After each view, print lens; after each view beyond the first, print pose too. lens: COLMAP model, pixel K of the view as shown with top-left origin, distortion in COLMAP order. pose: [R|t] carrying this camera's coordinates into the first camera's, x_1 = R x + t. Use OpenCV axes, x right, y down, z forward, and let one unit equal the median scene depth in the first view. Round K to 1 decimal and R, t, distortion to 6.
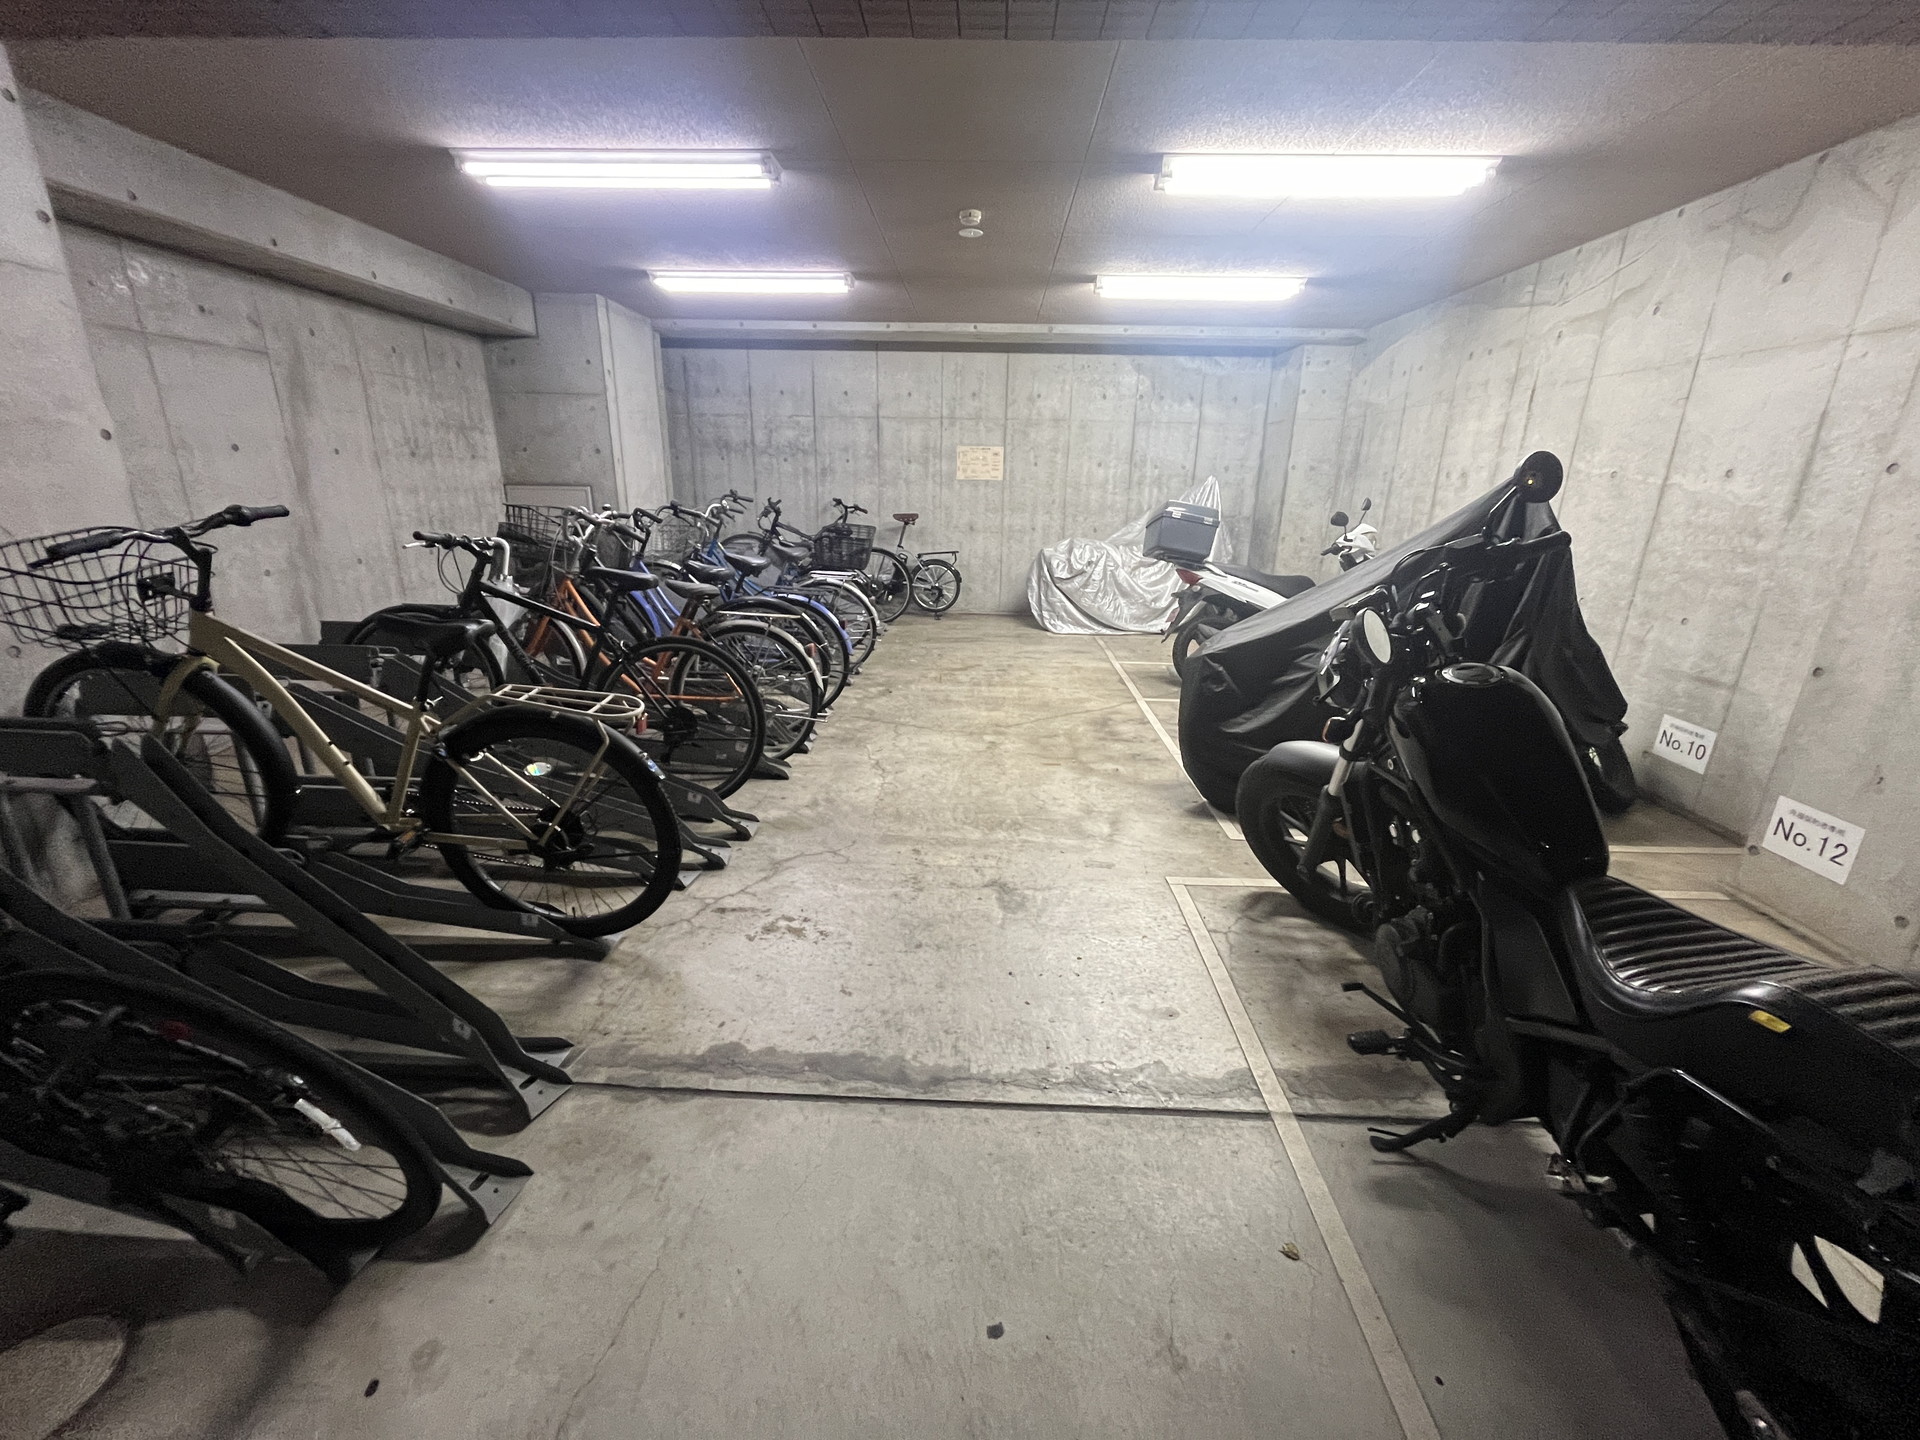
lens RADIAL K [[772.7, 0, 960.0], [0, 772.7, 720.0], [0, 0, 1]] dist [0.000153, 0.000167]
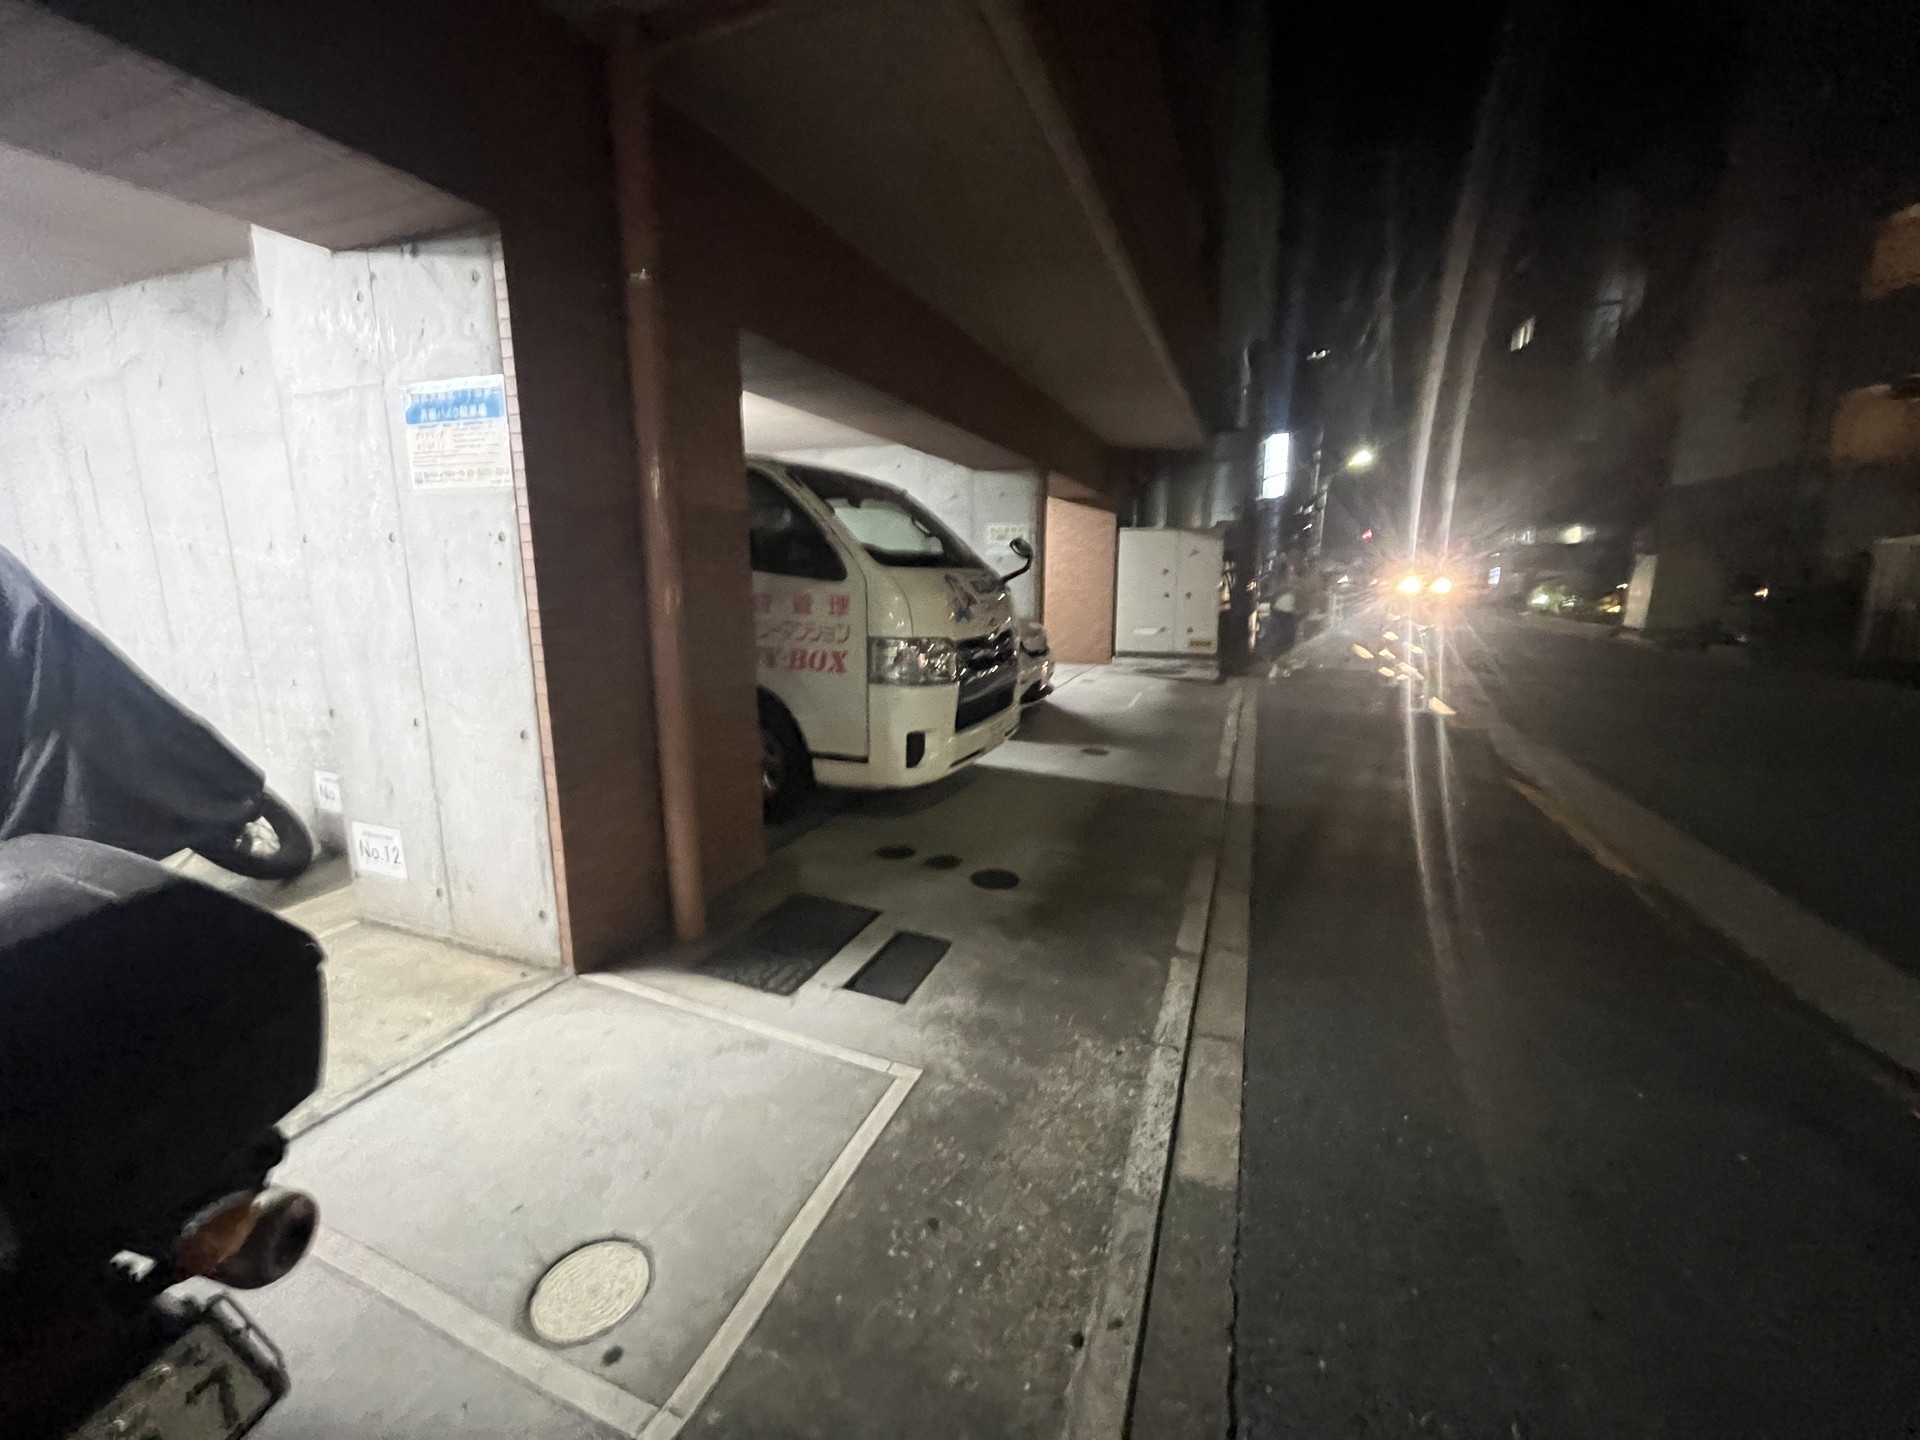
lens RADIAL K [[772.7, 0, 960.0], [0, 772.7, 720.0], [0, 0, 1]] dist [0.000153, 0.000167]
pose [[0.324718, -0.205048, 0.923317, 0.341524], [0.288881, 0.951069, 0.109615, 0.088703], [-0.900614, 0.231135, 0.368063, -0.257754]]
